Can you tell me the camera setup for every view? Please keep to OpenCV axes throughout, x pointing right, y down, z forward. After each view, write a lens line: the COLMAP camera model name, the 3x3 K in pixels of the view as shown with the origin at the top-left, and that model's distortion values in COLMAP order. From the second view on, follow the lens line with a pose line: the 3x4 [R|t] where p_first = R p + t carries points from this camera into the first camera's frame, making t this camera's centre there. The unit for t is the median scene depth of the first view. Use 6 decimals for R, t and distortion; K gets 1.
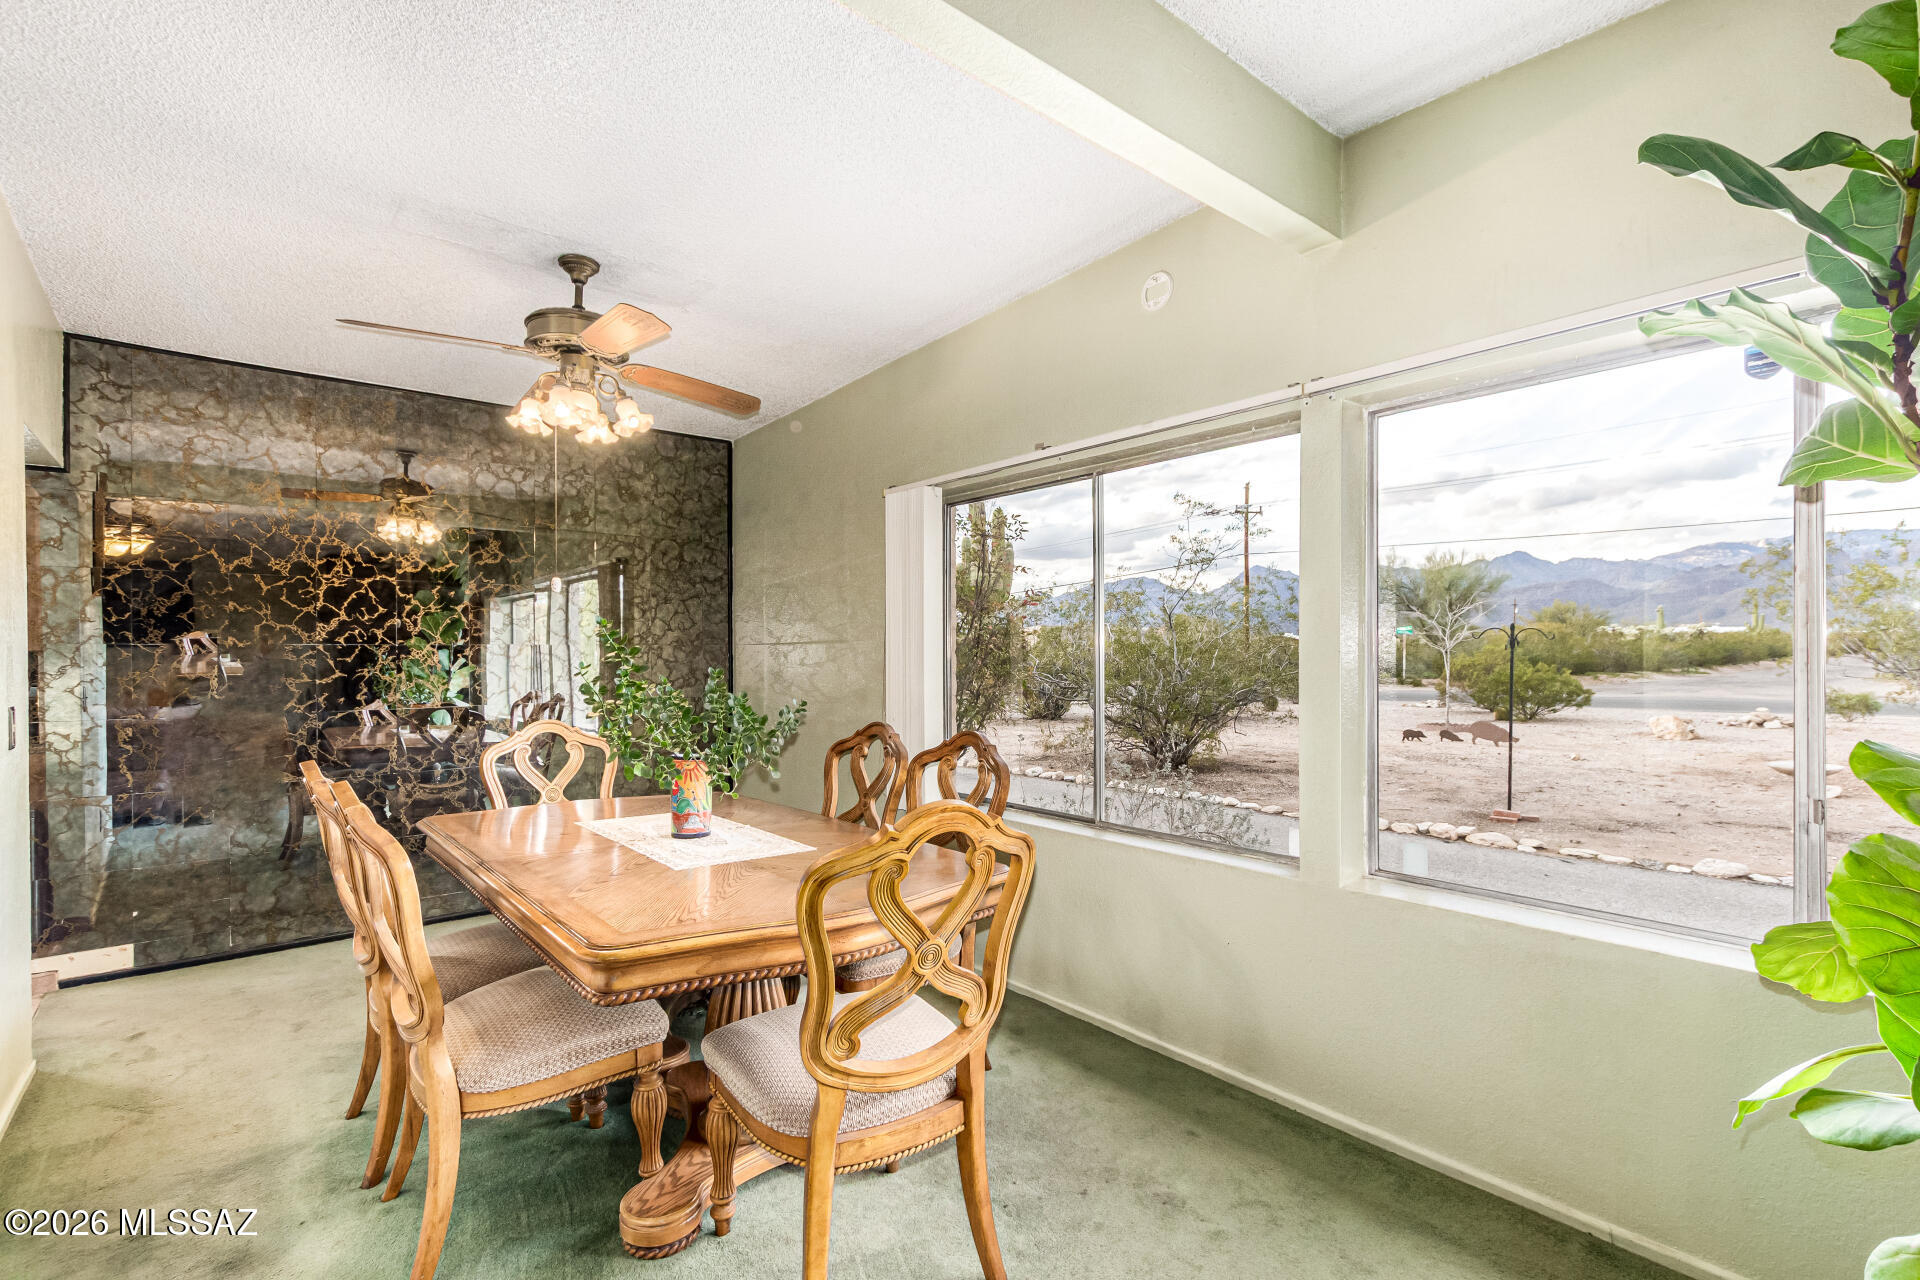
lens RADIAL K [[883.0, 0, 960.7], [0, 883.0, 643.0], [0, 0, 1]] dist [0.001005, -0.000824]
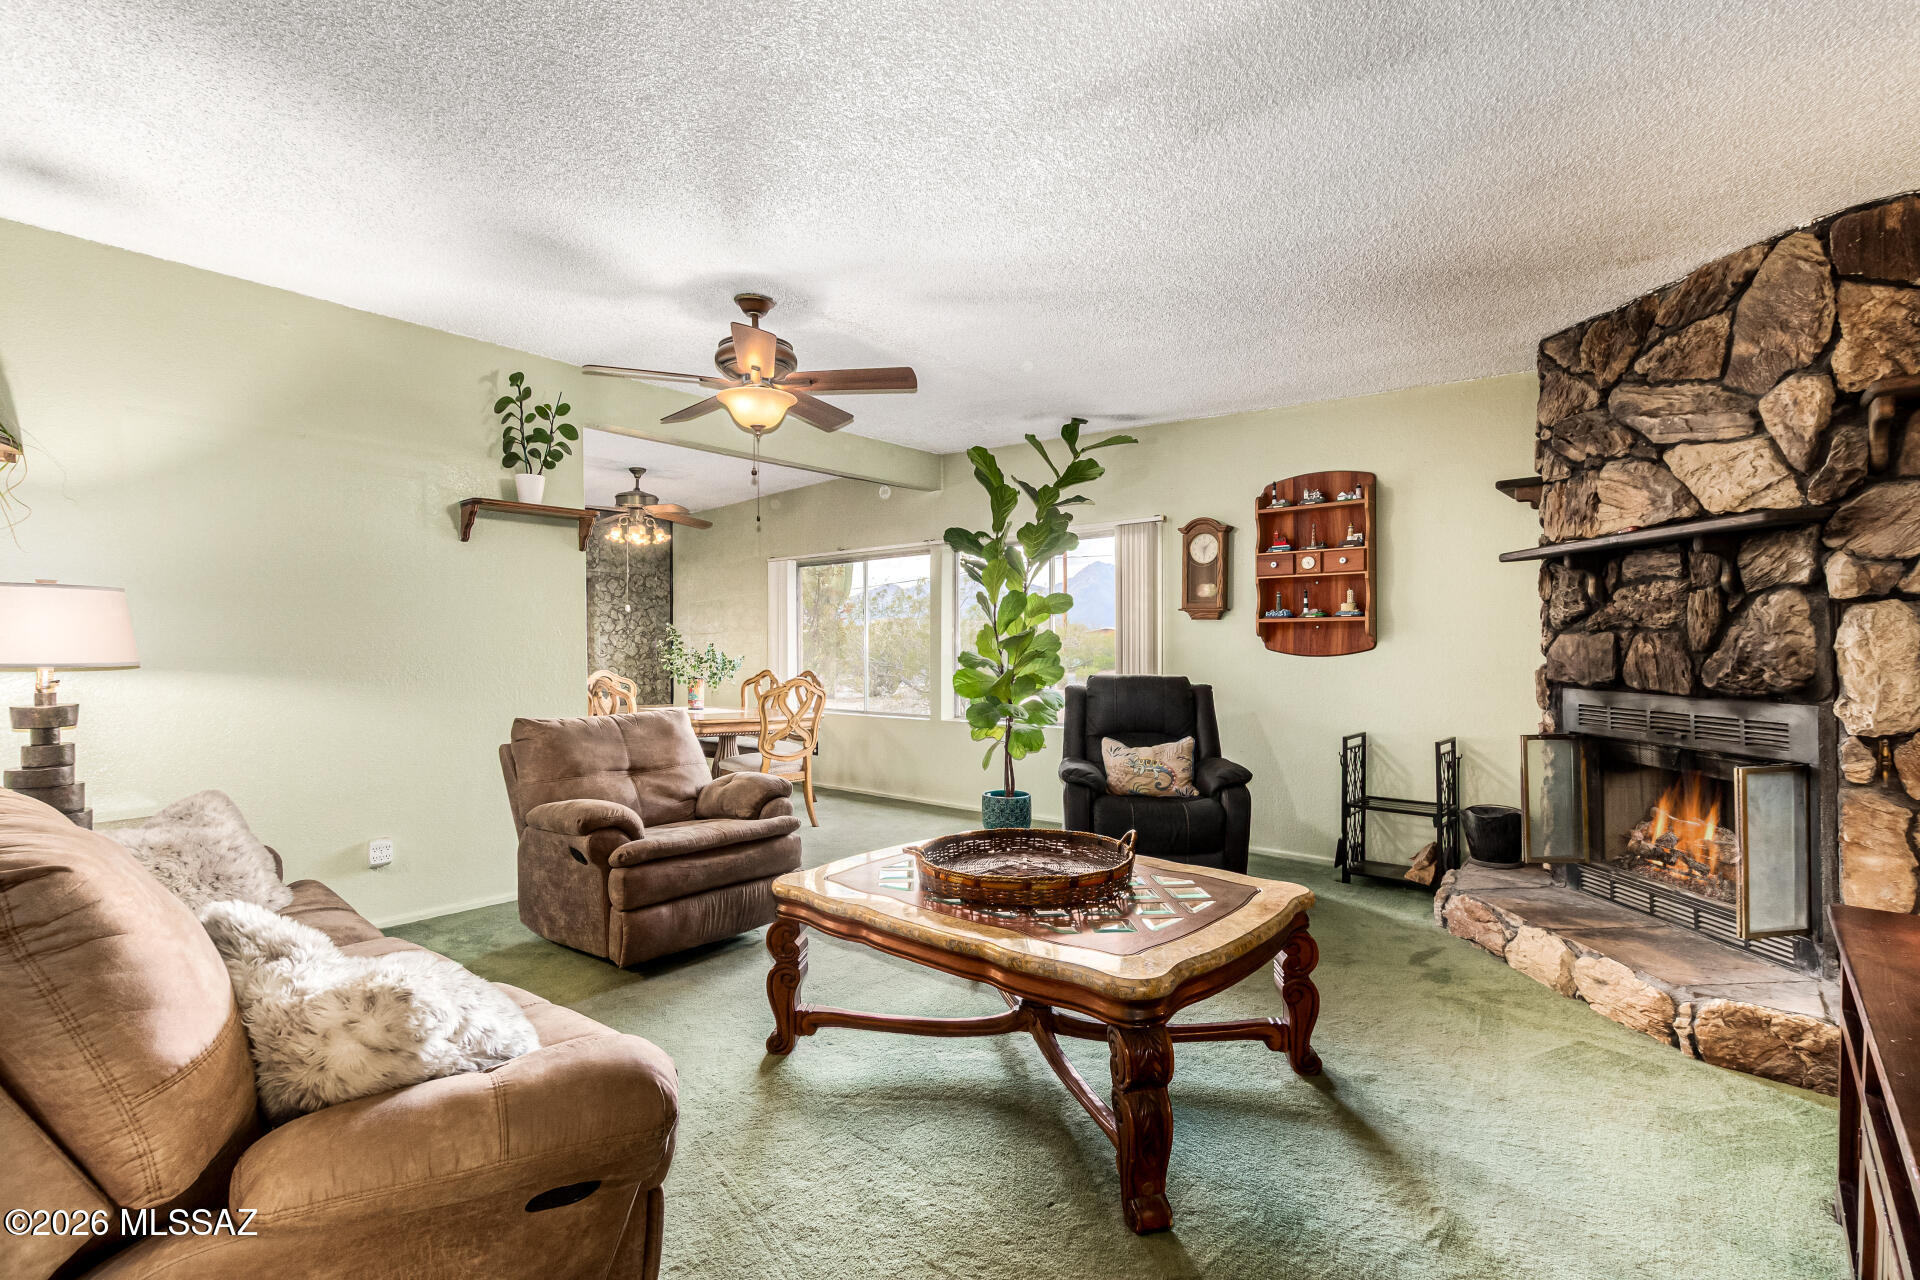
lens RADIAL K [[869.2, 0, 955.1], [0, 869.2, 644.0], [0, 0, 1]] dist [0.001050, -0.000070]
pose [[0.985753, 0.000622, 0.168197, 0.005828], [-0.002385, 0.999944, 0.010278, 0.002818], [-0.168181, -0.010533, 0.985700, -1.232820]]
